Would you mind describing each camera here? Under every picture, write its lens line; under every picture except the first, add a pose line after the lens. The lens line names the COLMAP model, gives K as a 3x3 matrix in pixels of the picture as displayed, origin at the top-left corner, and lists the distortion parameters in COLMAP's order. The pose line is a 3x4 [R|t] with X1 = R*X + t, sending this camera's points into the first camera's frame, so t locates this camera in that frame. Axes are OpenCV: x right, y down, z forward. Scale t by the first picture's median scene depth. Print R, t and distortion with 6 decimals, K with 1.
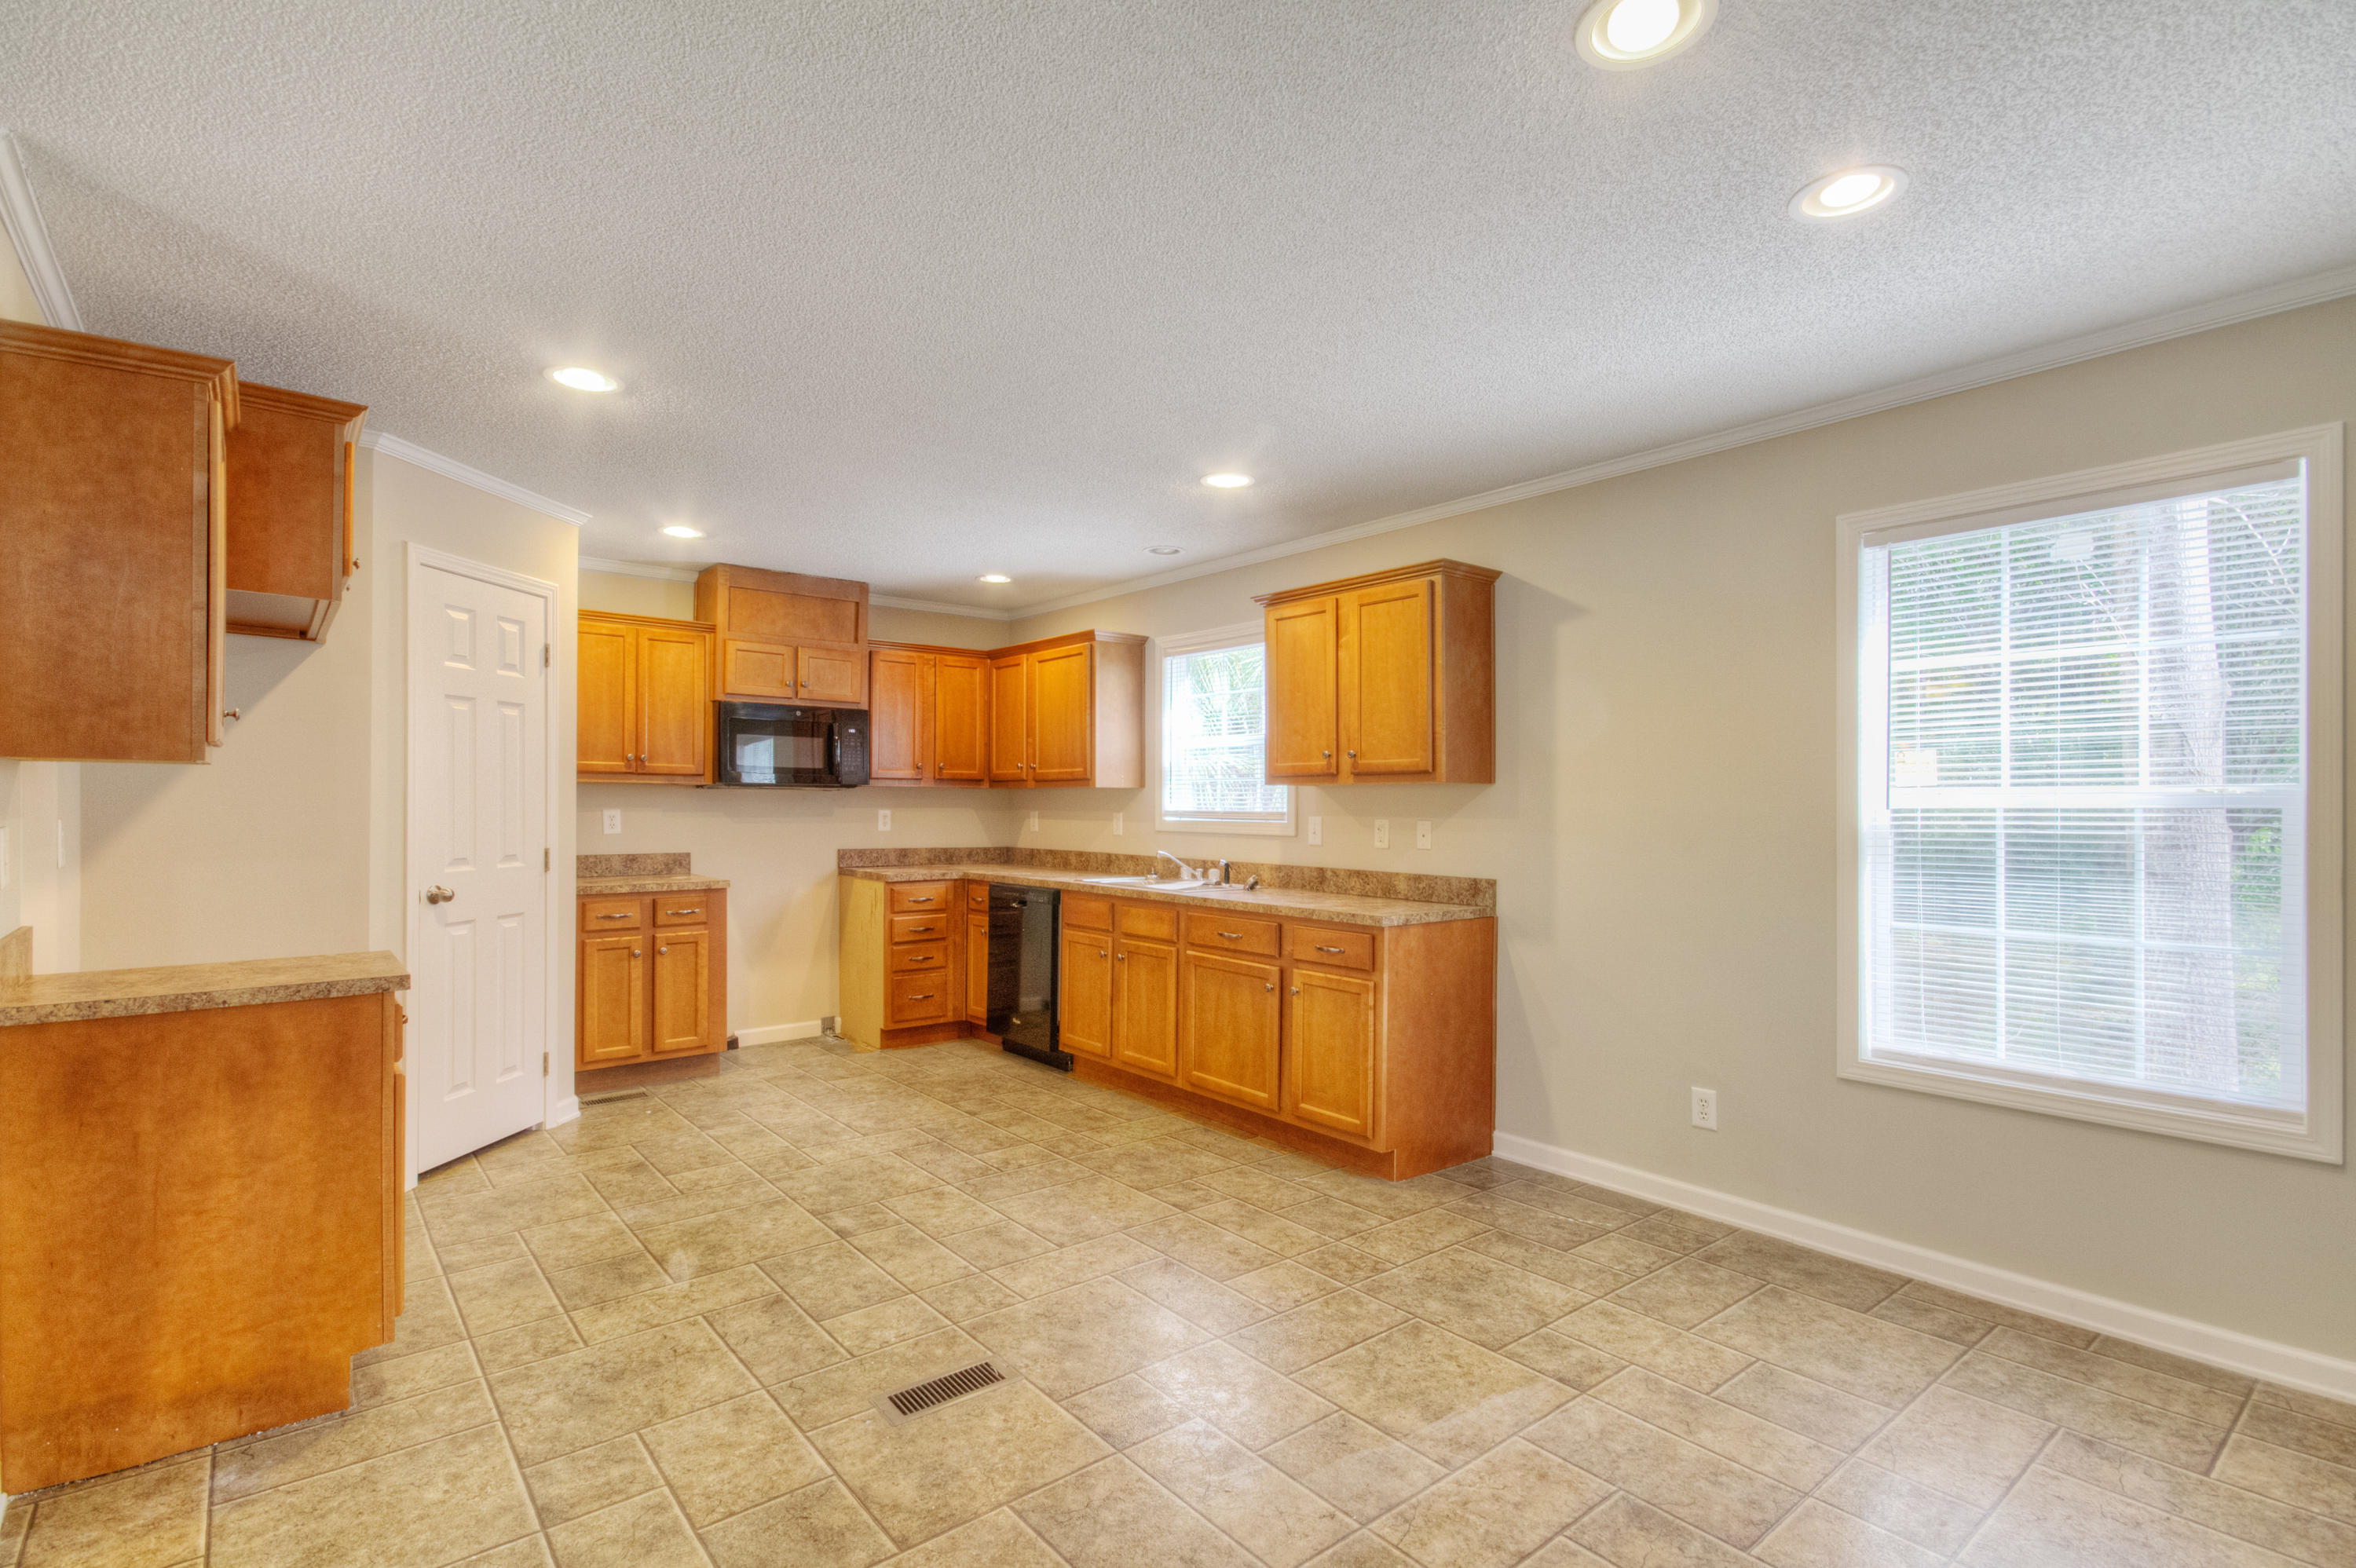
lens RADIAL K [[1142.8, 0, 1172.0], [0, 1142.8, 801.8], [0, 0, 1]] dist [0.008793, -0.004210]
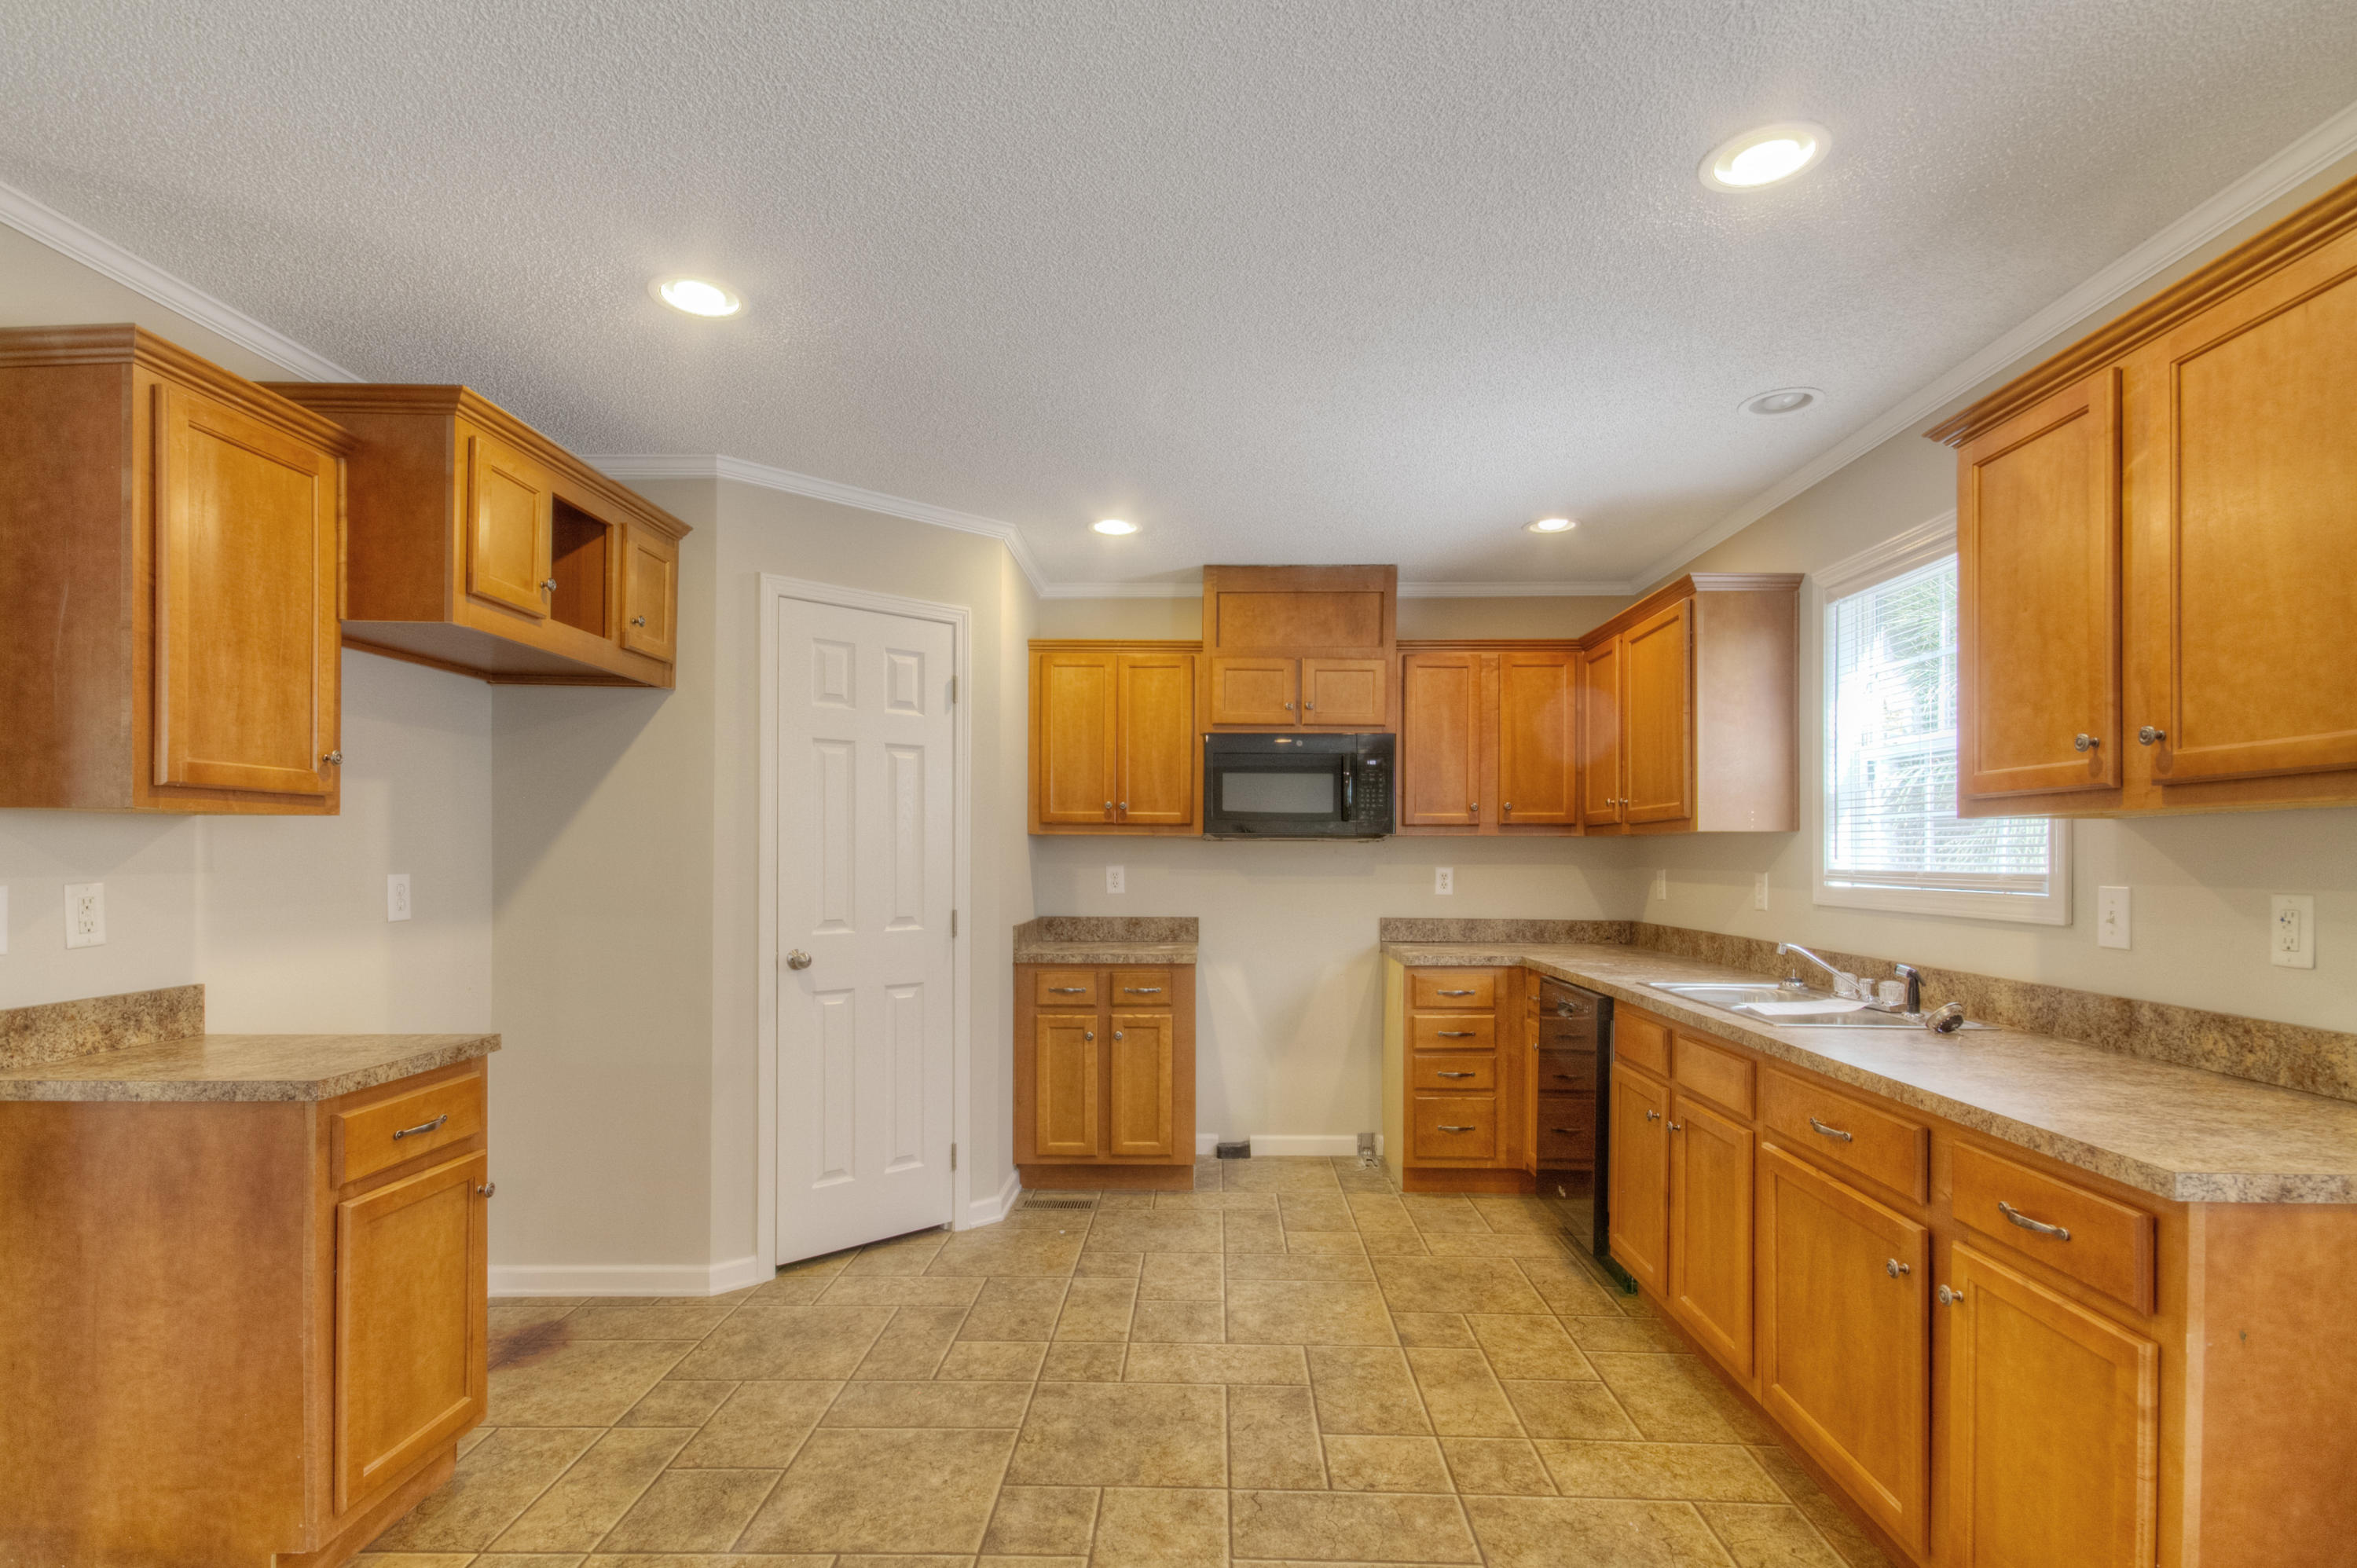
lens RADIAL K [[1143.3, 0, 1184.5], [0, 1143.3, 852.4], [0, 0, 1]] dist [0.008793, -0.004210]
pose [[0.757705, -0.004880, -0.652579, 0.158469], [0.001846, 0.999984, -0.005335, 0.001603], [0.652595, 0.002838, 0.757702, 0.452979]]
